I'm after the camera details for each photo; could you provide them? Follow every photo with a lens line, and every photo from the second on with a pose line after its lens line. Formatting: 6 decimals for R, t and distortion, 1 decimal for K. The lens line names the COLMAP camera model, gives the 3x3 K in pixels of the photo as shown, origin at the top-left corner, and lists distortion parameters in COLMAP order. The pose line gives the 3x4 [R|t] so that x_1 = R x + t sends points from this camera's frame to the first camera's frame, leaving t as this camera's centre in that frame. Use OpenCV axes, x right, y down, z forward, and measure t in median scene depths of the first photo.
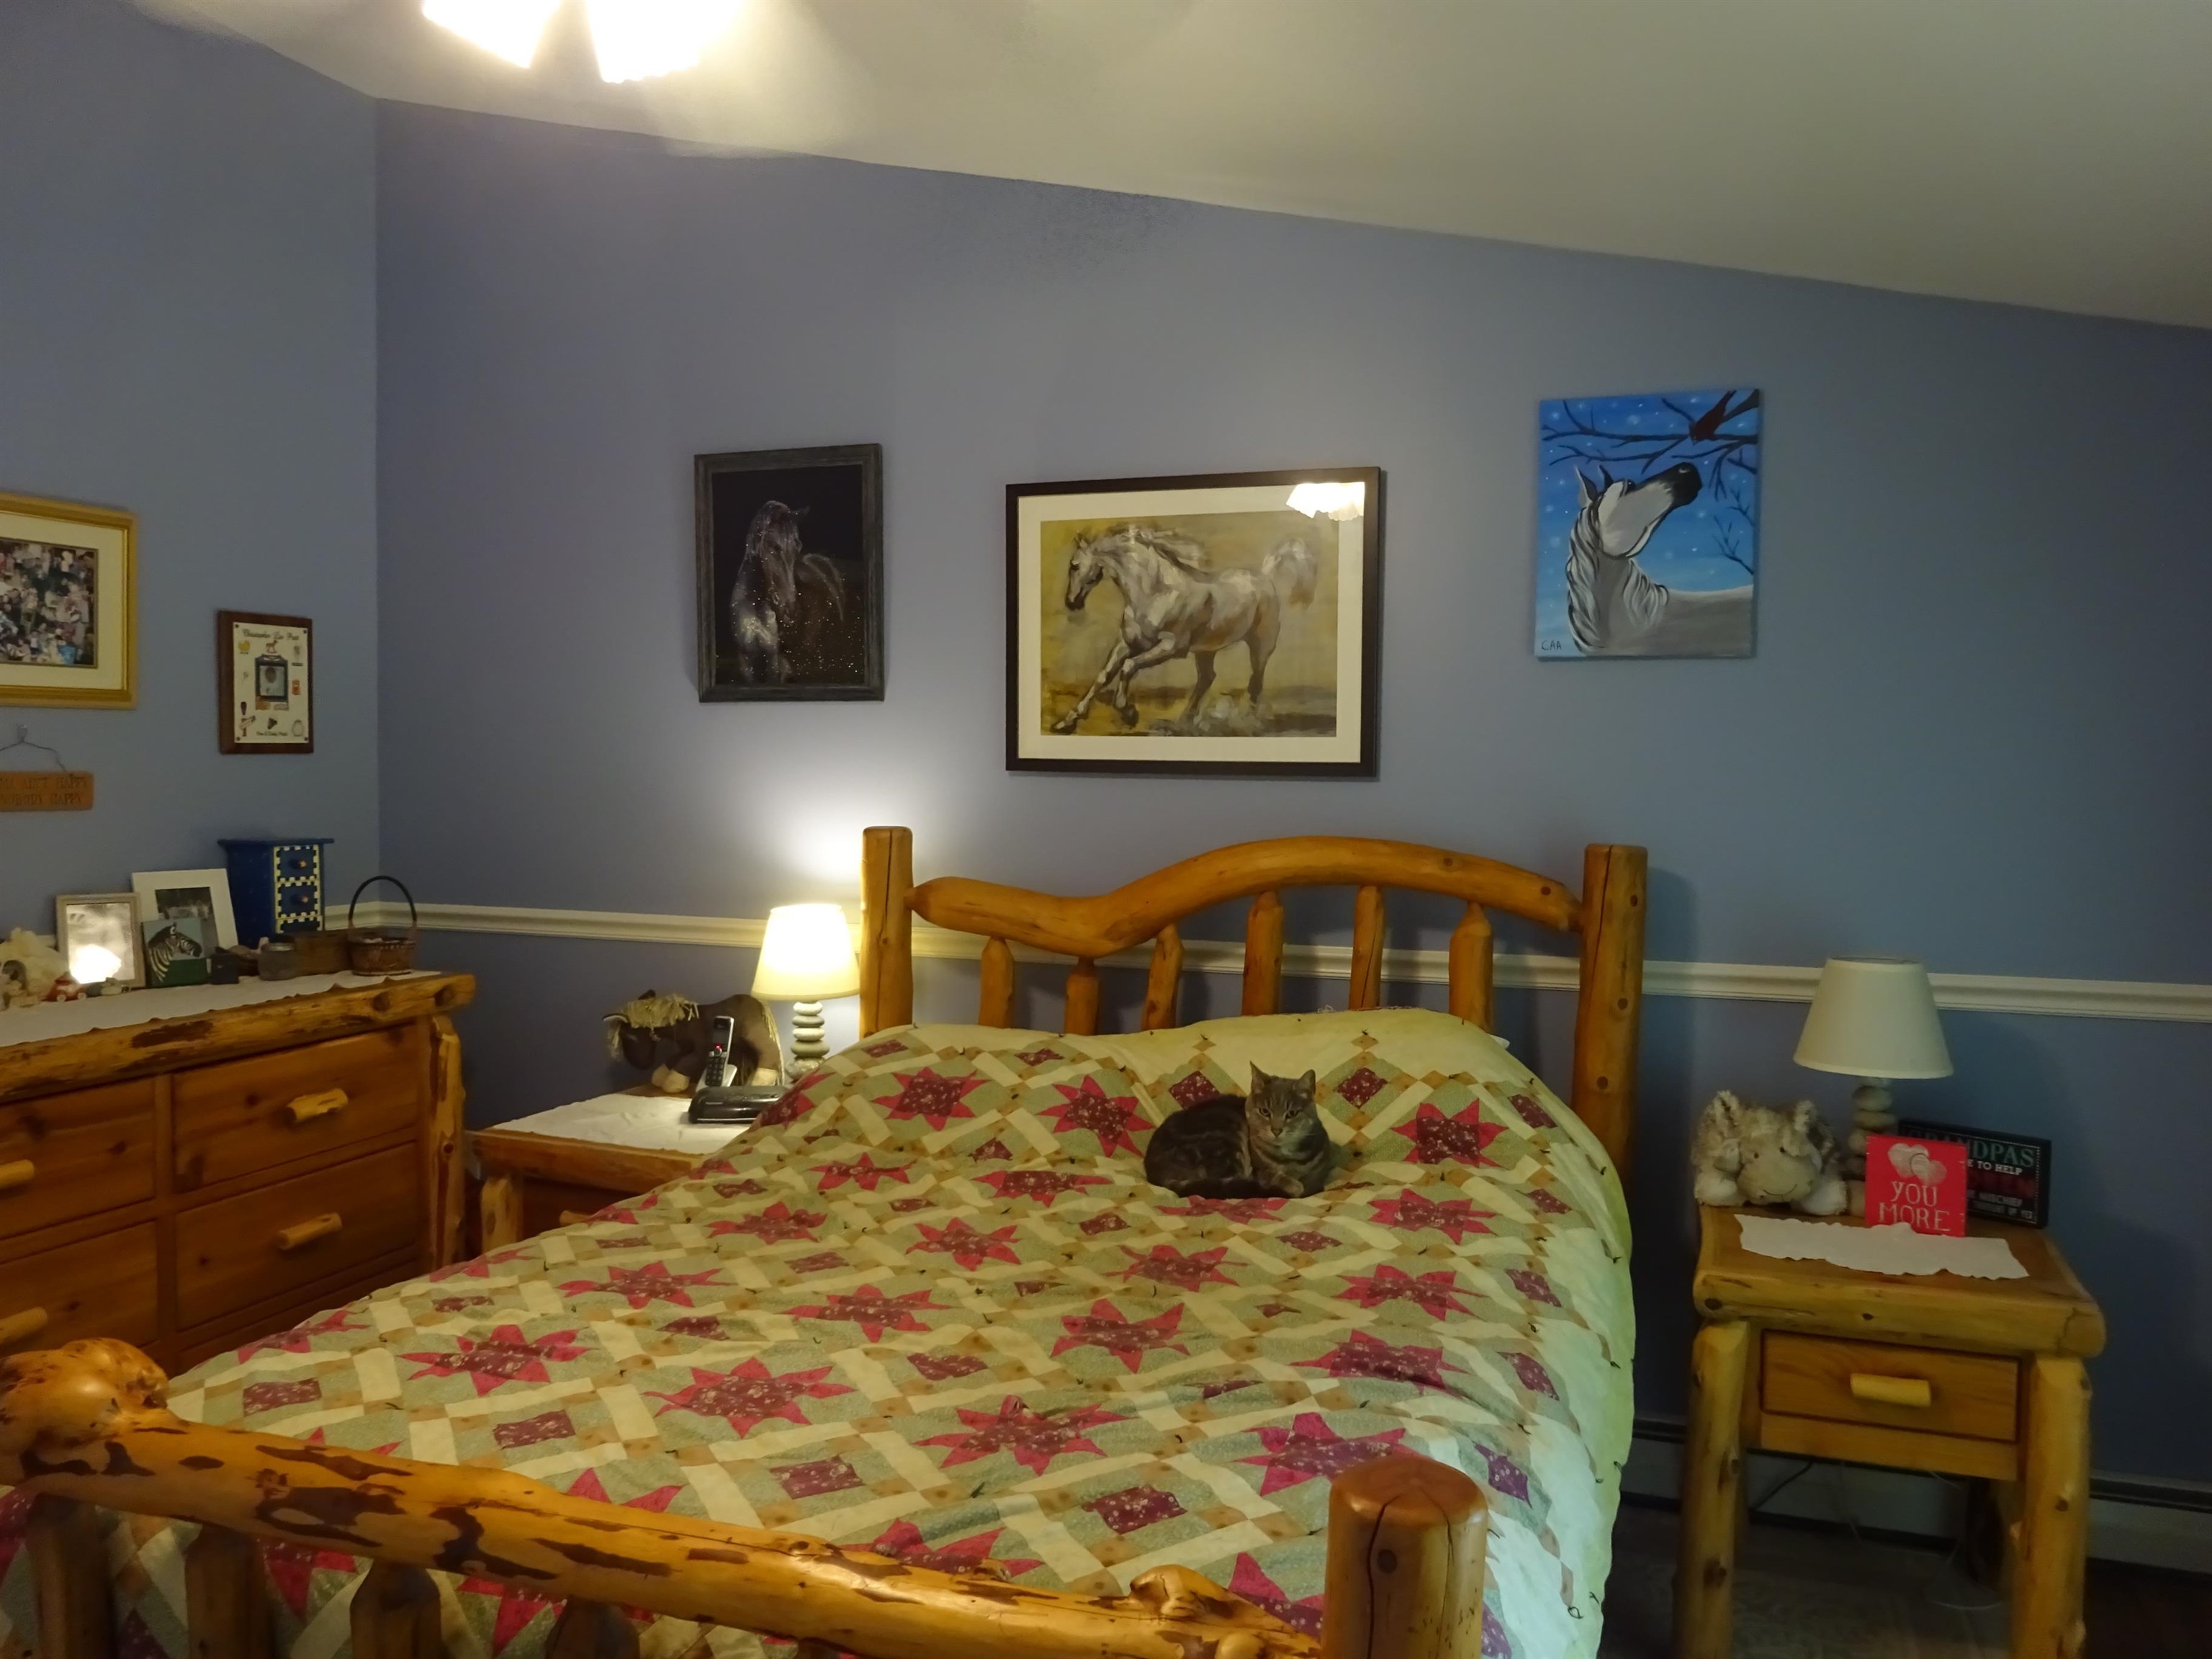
lens RADIAL K [[1595.9, 0, 1118.1], [0, 1595.9, 814.2], [0, 0, 1]] dist [0.001276, -0.014330]
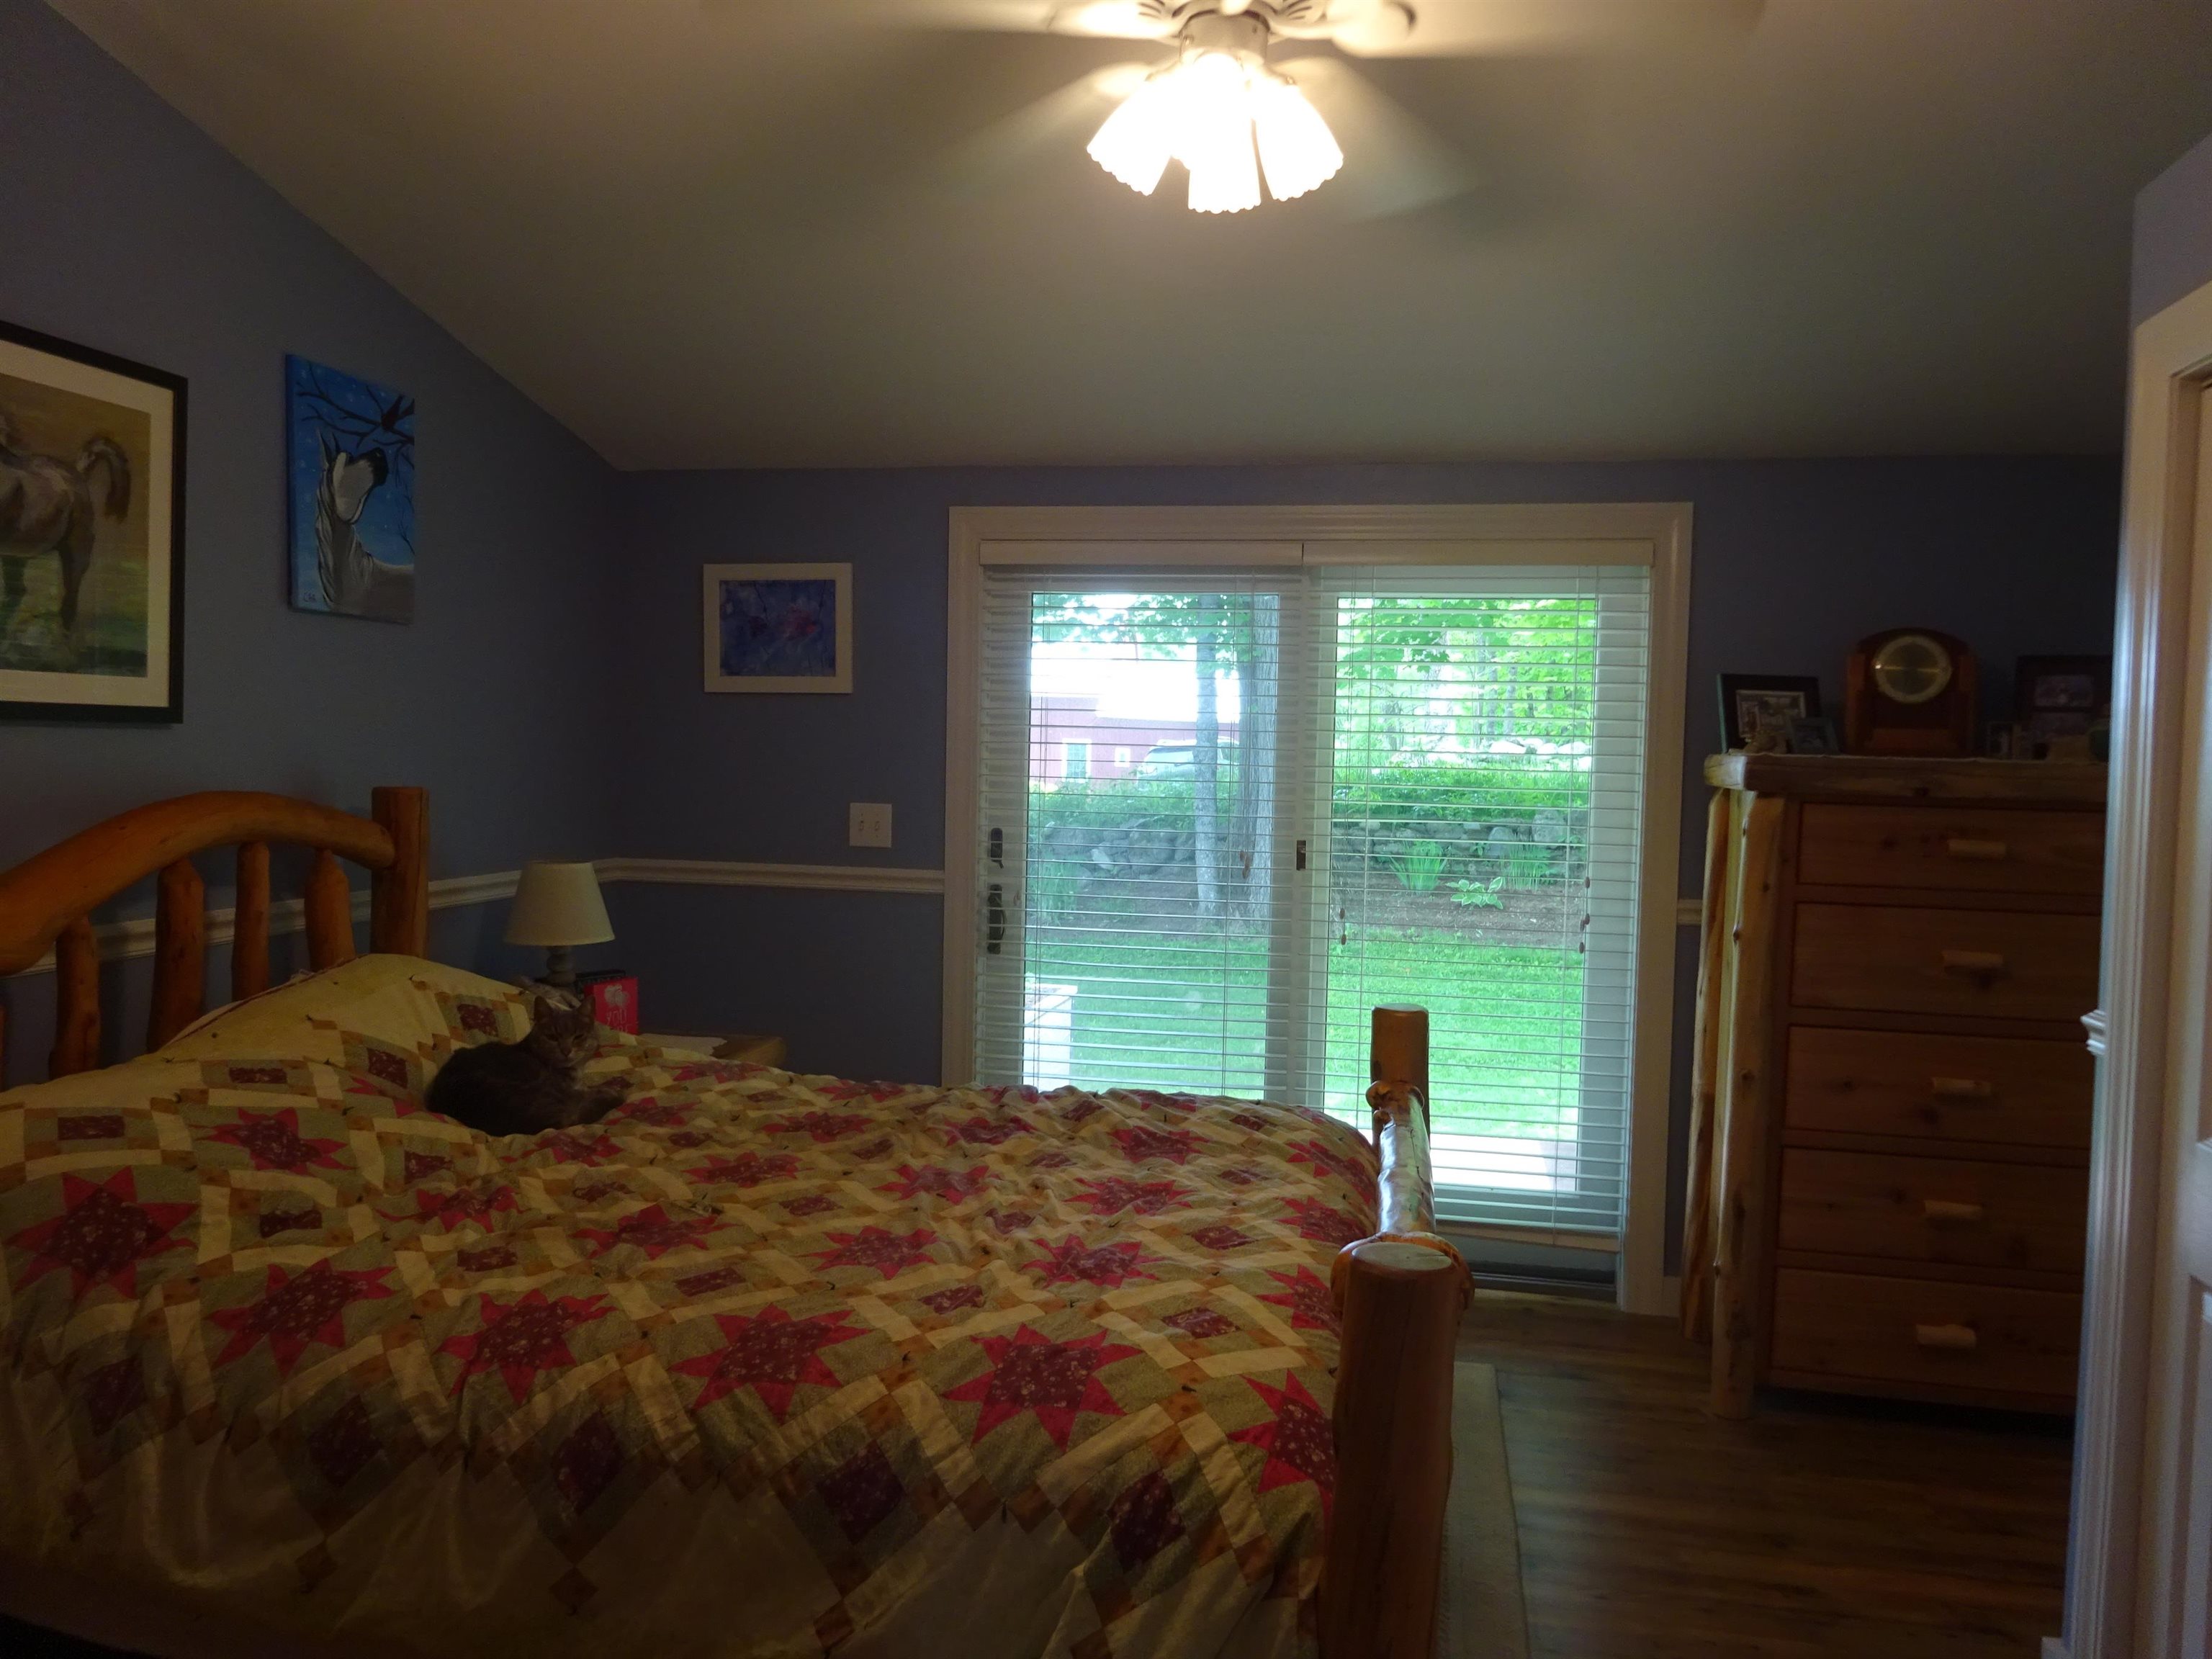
lens RADIAL K [[1595.9, 0, 1113.0], [0, 1595.9, 837.4], [0, 0, 1]] dist [0.001276, -0.014330]
pose [[-0.105199, -0.059145, 0.992691, -0.824572], [0.030413, 0.997572, 0.062659, 0.000136], [-0.993986, 0.036782, -0.103145, 0.600889]]
